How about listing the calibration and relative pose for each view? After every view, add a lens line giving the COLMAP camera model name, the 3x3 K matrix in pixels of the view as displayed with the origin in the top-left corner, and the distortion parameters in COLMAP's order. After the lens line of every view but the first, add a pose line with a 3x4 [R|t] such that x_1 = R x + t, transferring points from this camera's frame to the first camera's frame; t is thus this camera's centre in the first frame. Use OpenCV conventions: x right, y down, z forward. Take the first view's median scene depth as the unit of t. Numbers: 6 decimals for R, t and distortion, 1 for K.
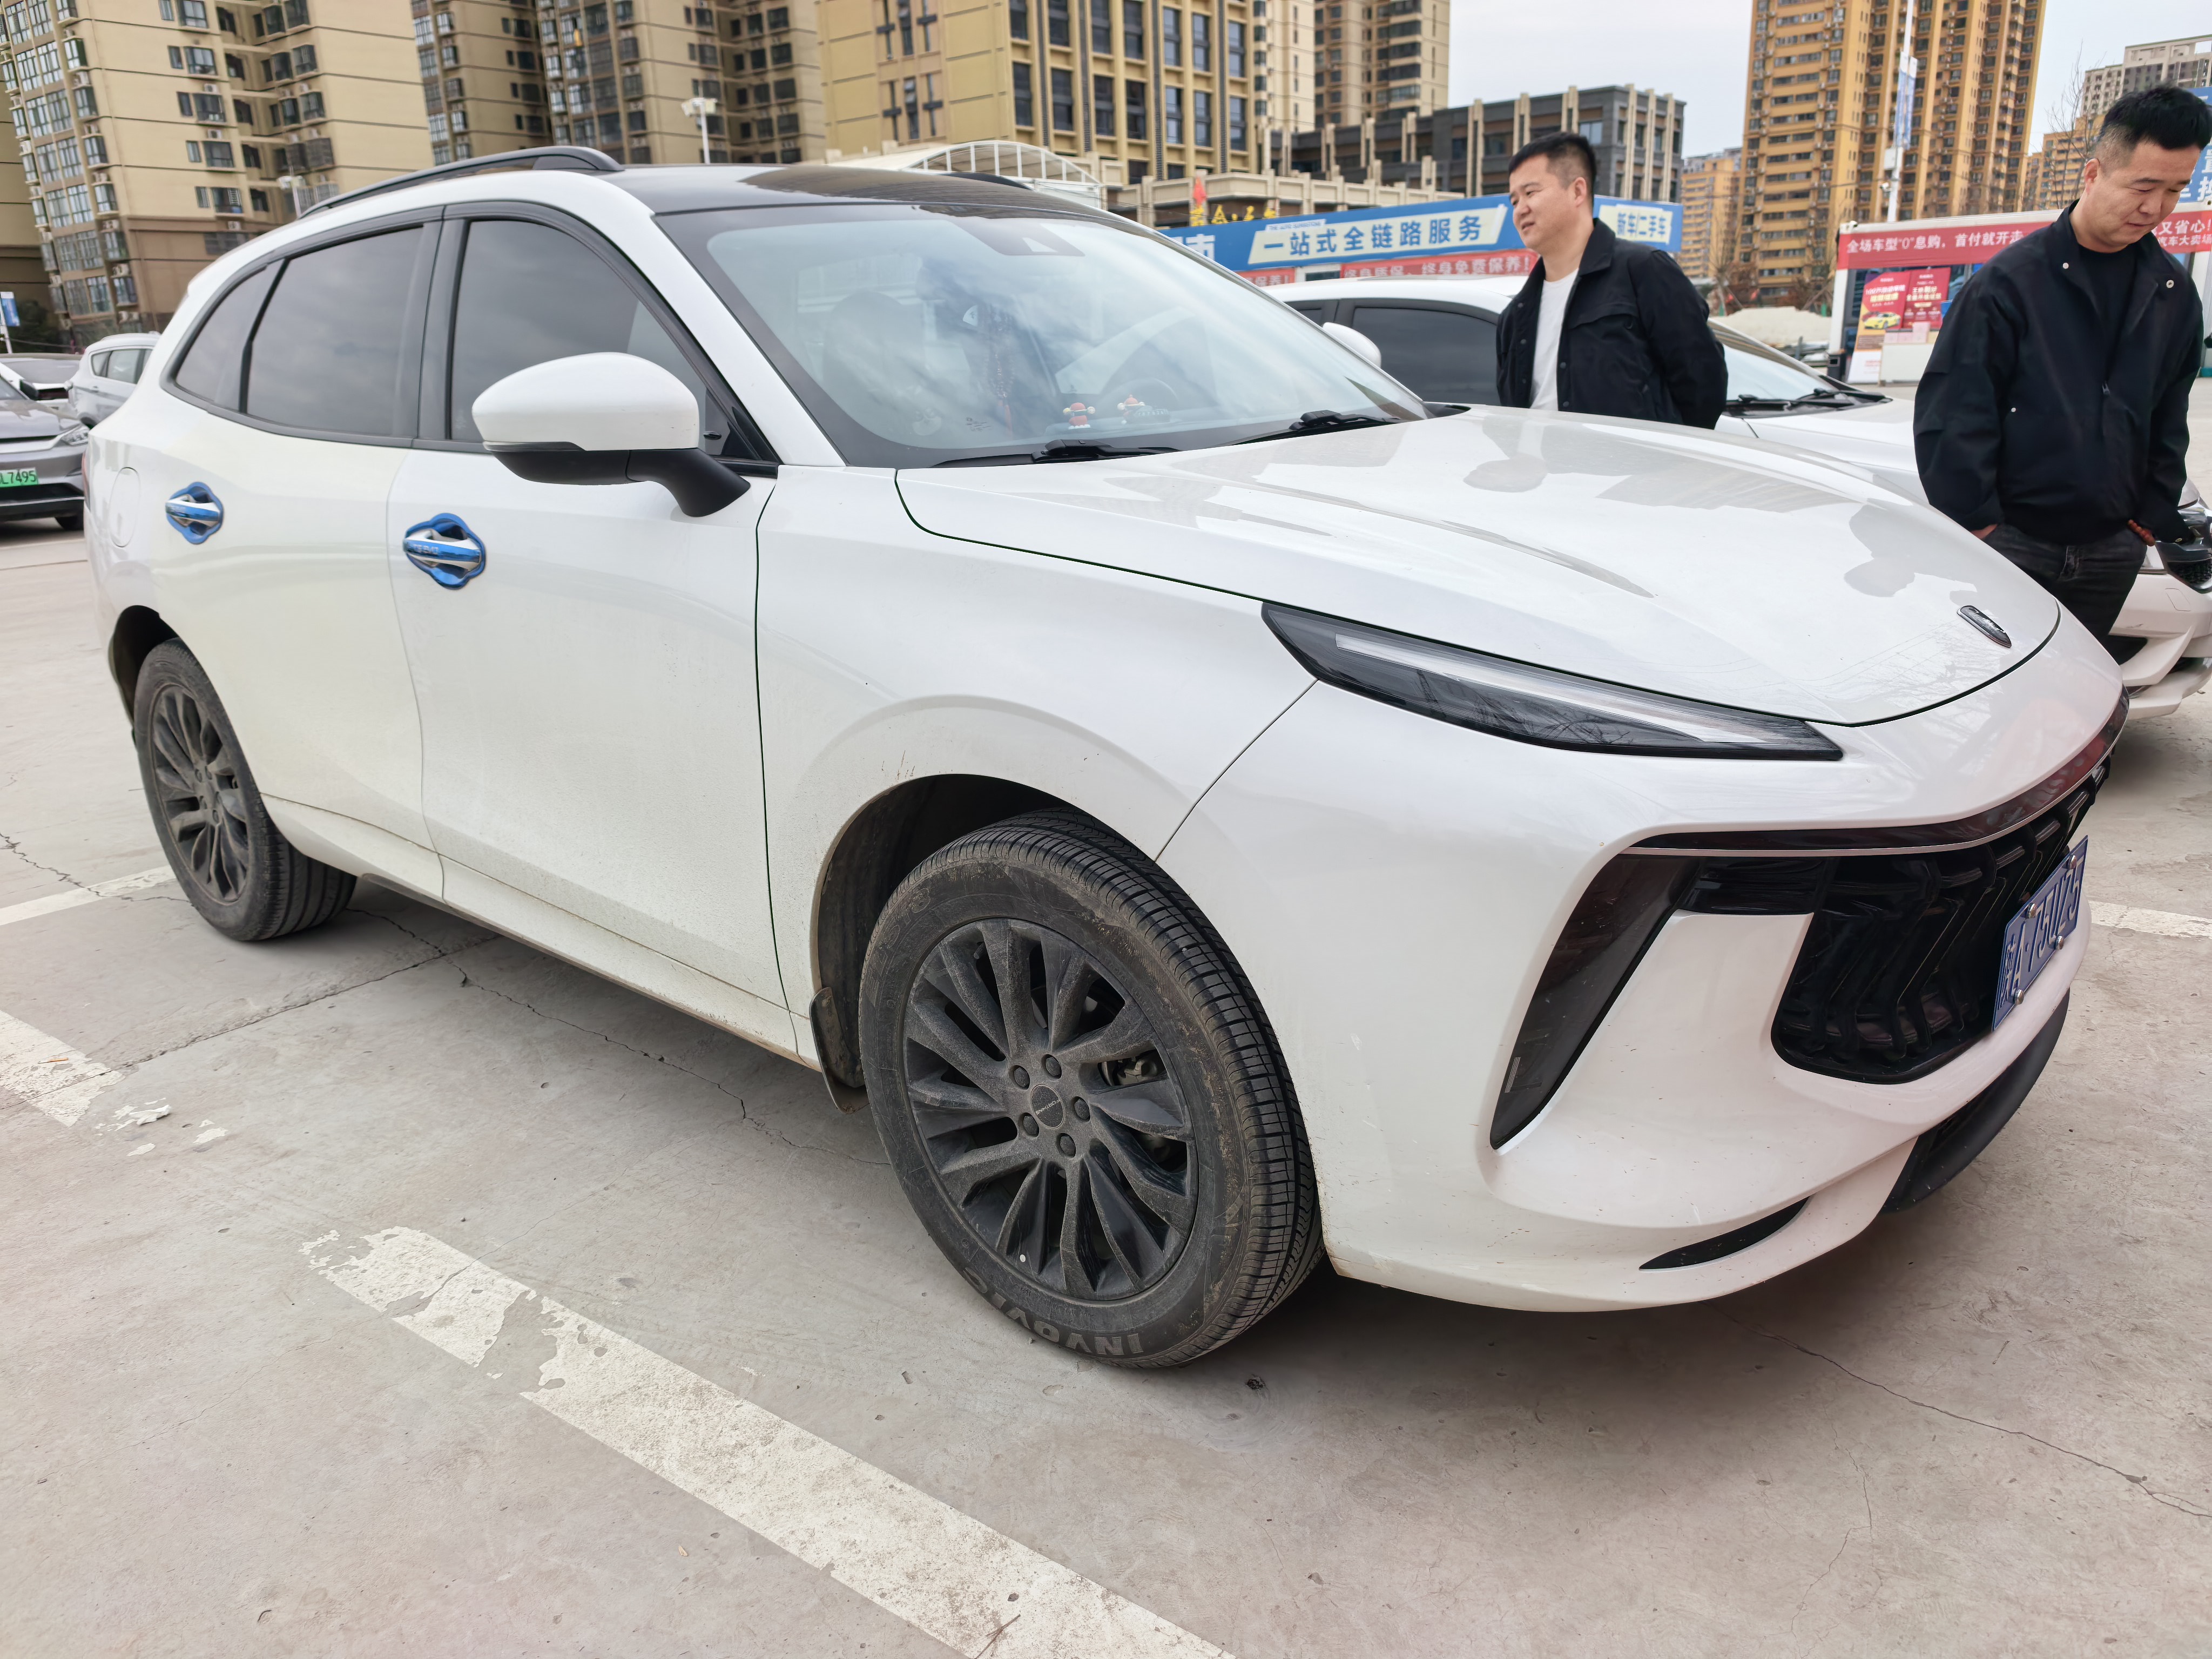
lens RADIAL K [[1541.9, 0, 1106.0], [0, 1541.9, 829.5], [0, 0, 1]] dist [-0.000673, -0.001037]
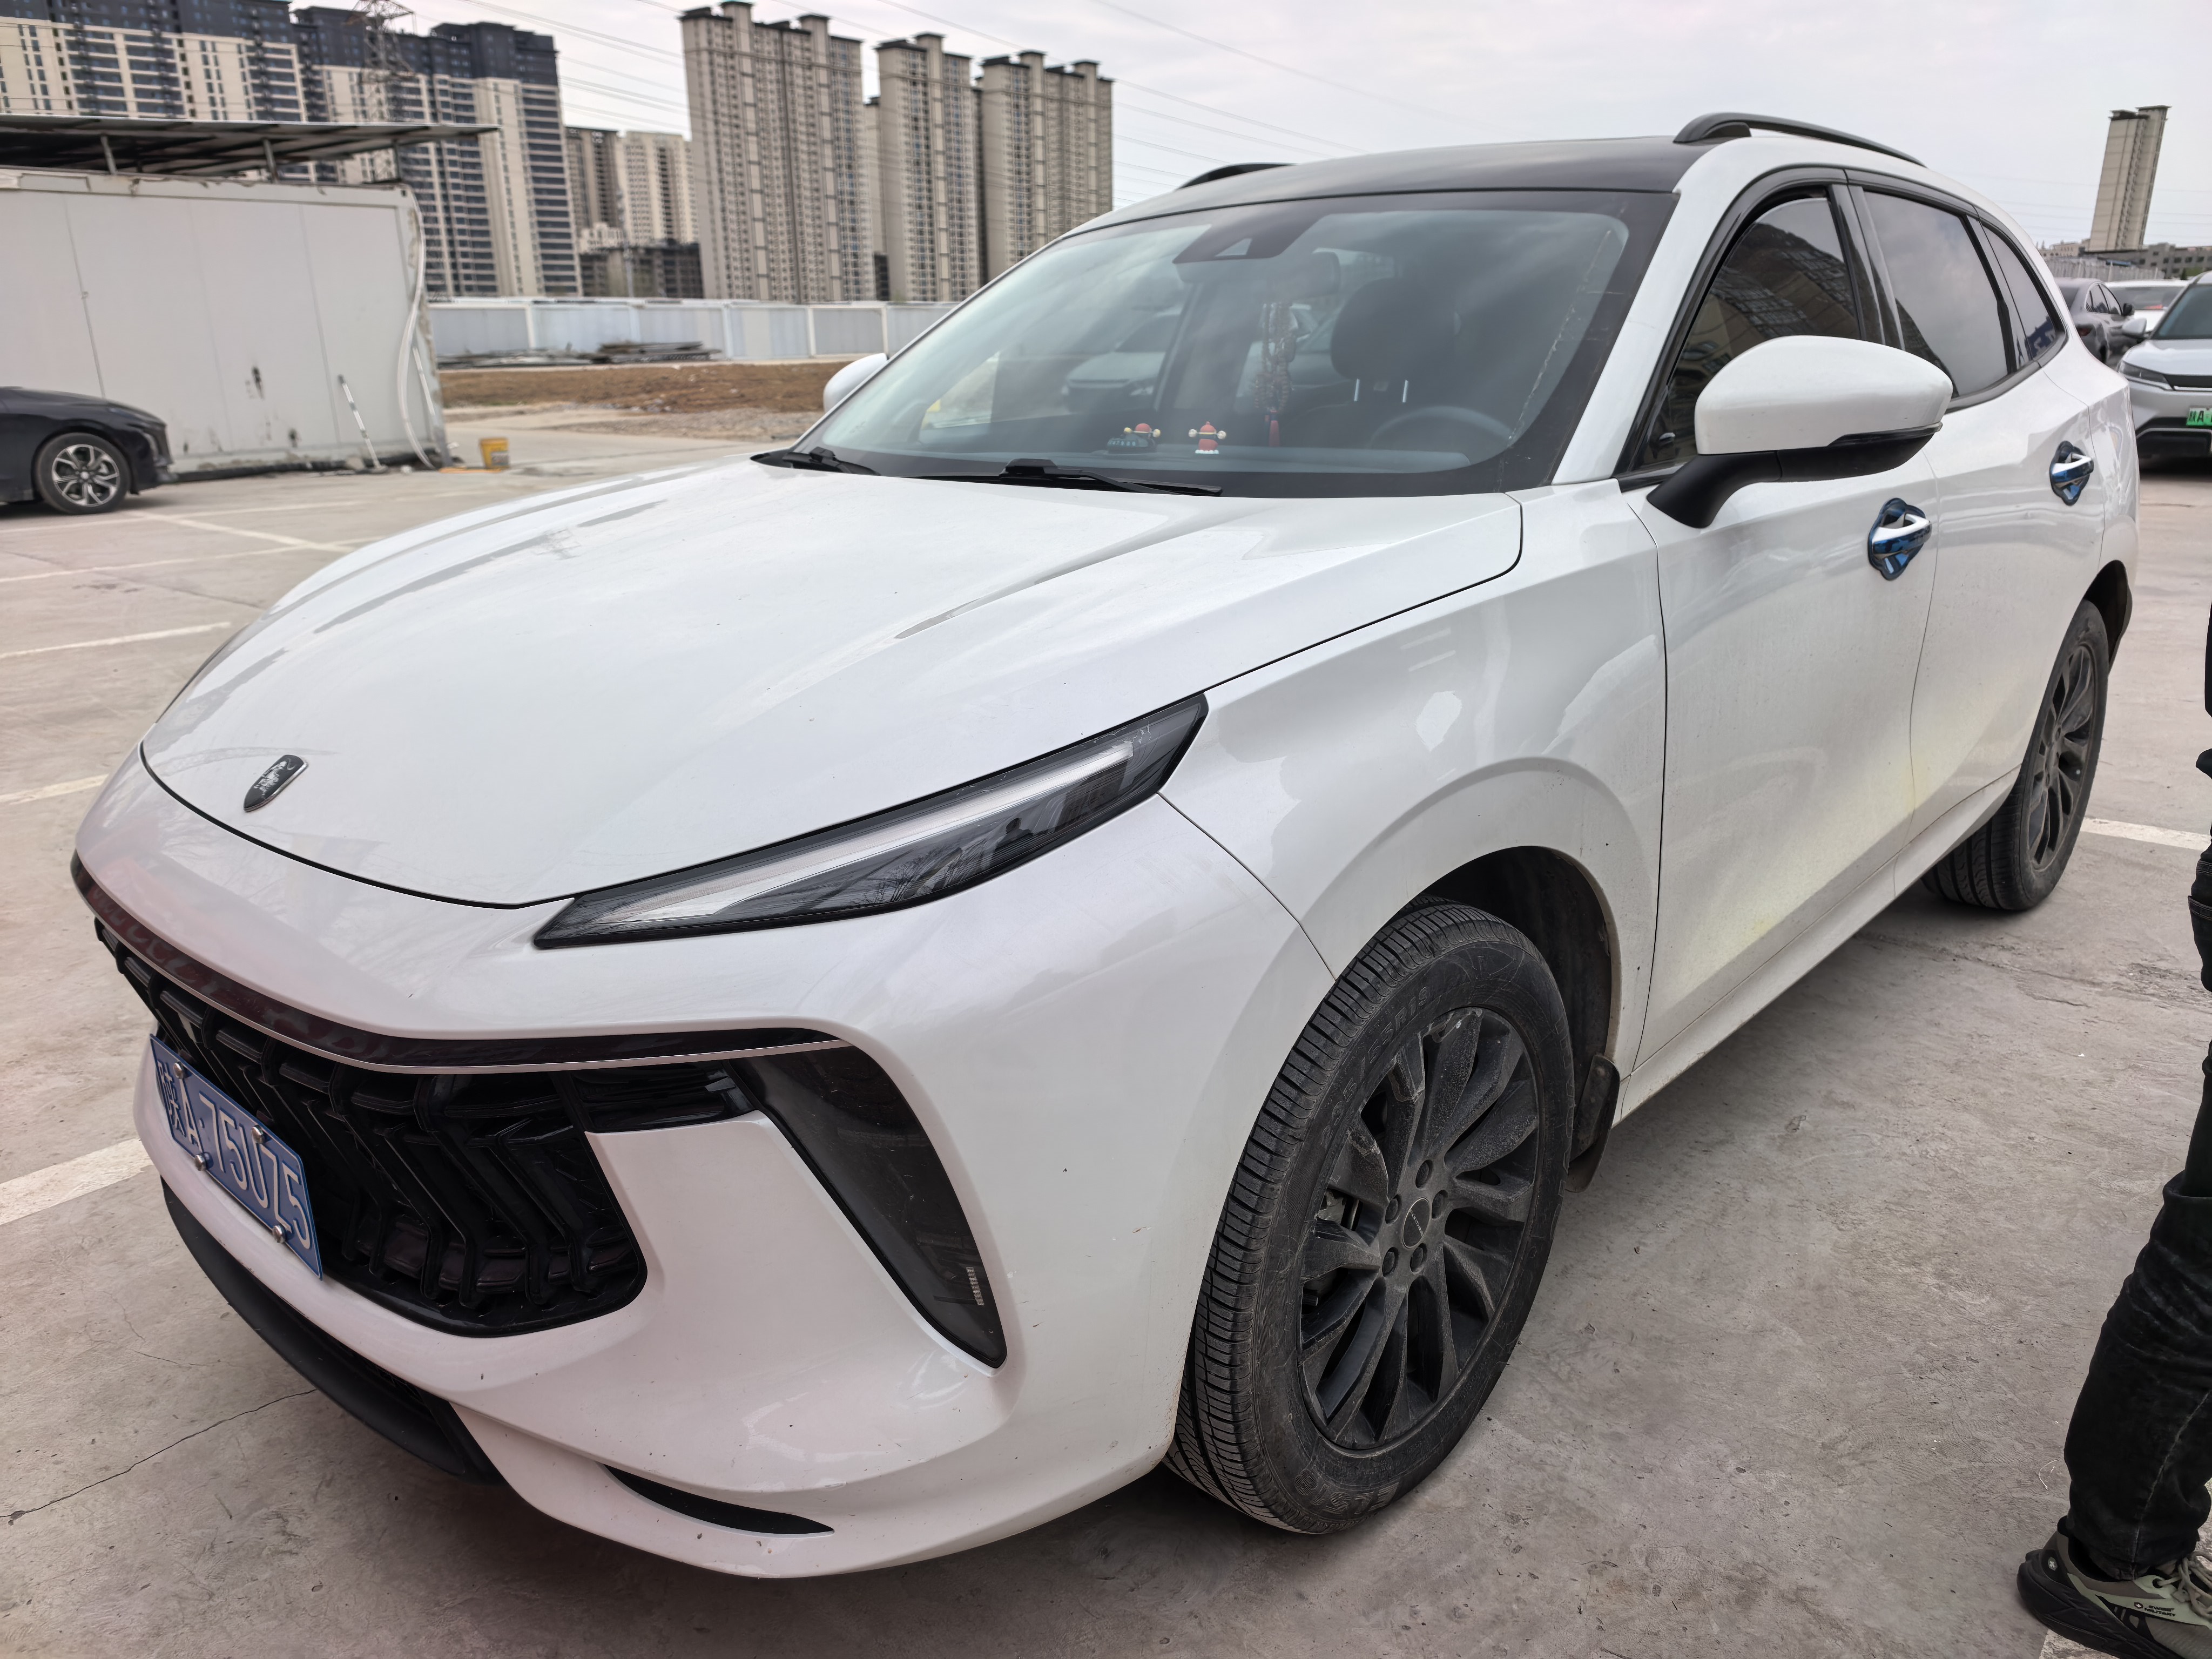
lens RADIAL K [[1541.9, 0, 1106.0], [0, 1541.9, 829.5], [0, 0, 1]] dist [-0.000673, -0.001037]
pose [[-0.006073, 0.347423, -0.937689, 1.245839], [-0.282310, 0.898966, 0.334904, -0.473684], [0.959304, 0.266753, 0.092621, 1.248223]]
